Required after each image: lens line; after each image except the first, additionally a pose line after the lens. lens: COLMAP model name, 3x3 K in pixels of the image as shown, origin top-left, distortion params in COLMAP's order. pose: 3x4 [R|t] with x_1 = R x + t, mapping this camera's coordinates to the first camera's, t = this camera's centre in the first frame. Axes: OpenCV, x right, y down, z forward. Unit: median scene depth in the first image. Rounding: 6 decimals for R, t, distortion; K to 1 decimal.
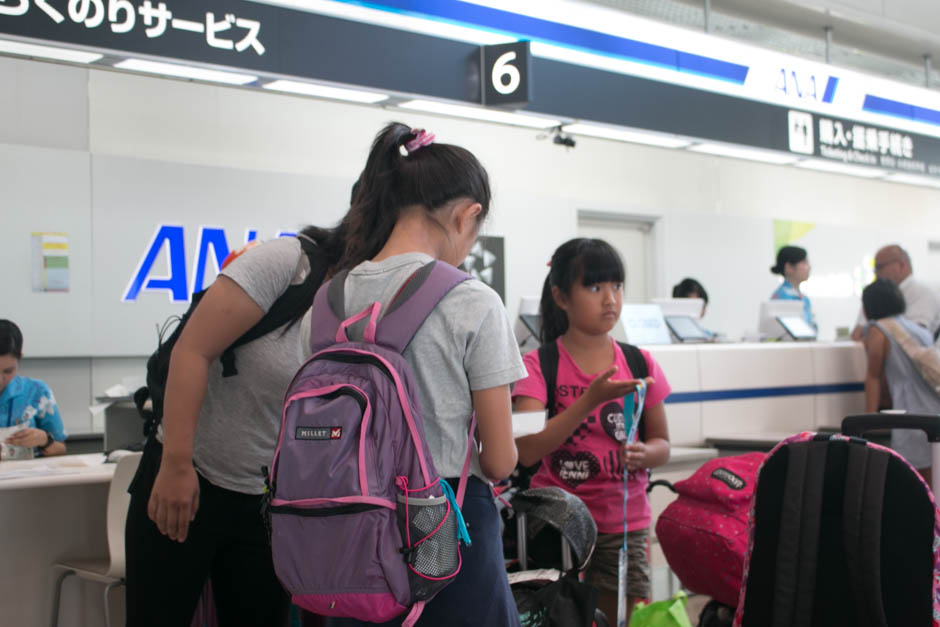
lens RADIAL K [[1367.7, 0, 477.7], [0, 1367.7, 313.1], [0, 0, 1]] dist [-0.054774, 0.000000]
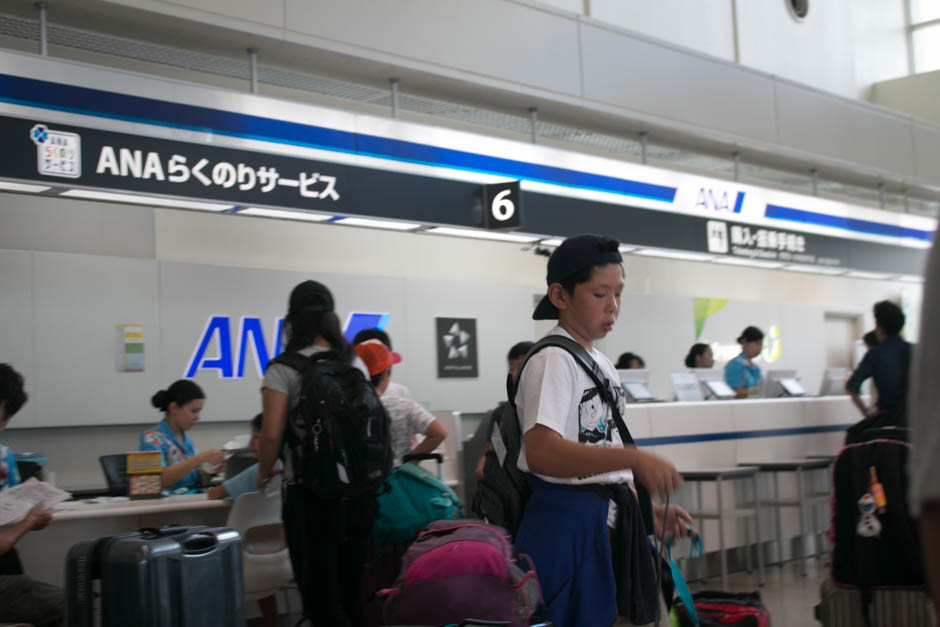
lens RADIAL K [[1367.7, 0, 466.6], [0, 1367.7, 308.8], [0, 0, 1]] dist [-0.054774, 0.000000]
pose [[0.998330, -0.015930, 0.055527, -0.073991], [0.018784, 0.998508, -0.051271, -0.003456], [-0.054627, 0.052228, 0.997140, -0.276784]]
